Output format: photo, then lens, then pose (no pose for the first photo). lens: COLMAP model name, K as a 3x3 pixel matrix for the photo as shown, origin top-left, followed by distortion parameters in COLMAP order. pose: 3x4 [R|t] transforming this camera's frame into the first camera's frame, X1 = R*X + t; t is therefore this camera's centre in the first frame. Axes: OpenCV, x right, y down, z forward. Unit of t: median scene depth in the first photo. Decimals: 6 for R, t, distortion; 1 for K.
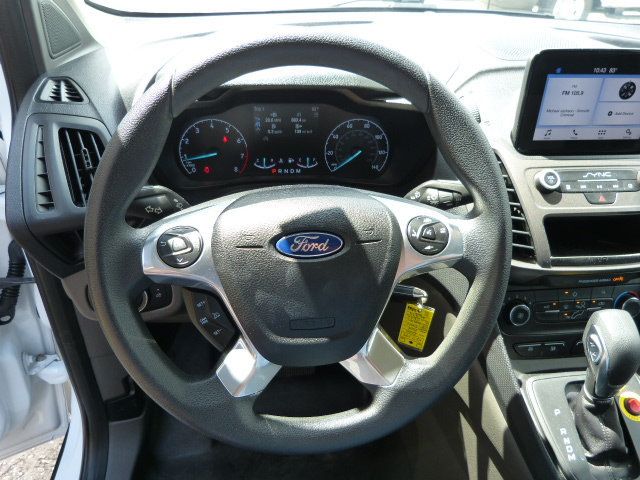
lens RADIAL K [[480.5, 0, 319.1], [0, 480.5, 241.8], [0, 0, 1]] dist [-0.032308, 0.021973]
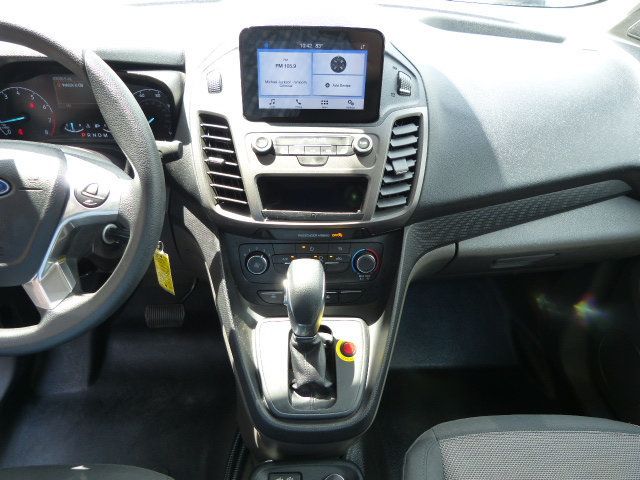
lens RADIAL K [[480.5, 0, 320.5], [0, 480.5, 237.6], [0, 0, 1]] dist [-0.032308, 0.021973]
pose [[0.998171, 0.032954, -0.050679, 0.675355], [-0.031150, 0.998867, 0.035978, 0.047590], [0.051808, -0.034333, 0.998067, -0.133596]]
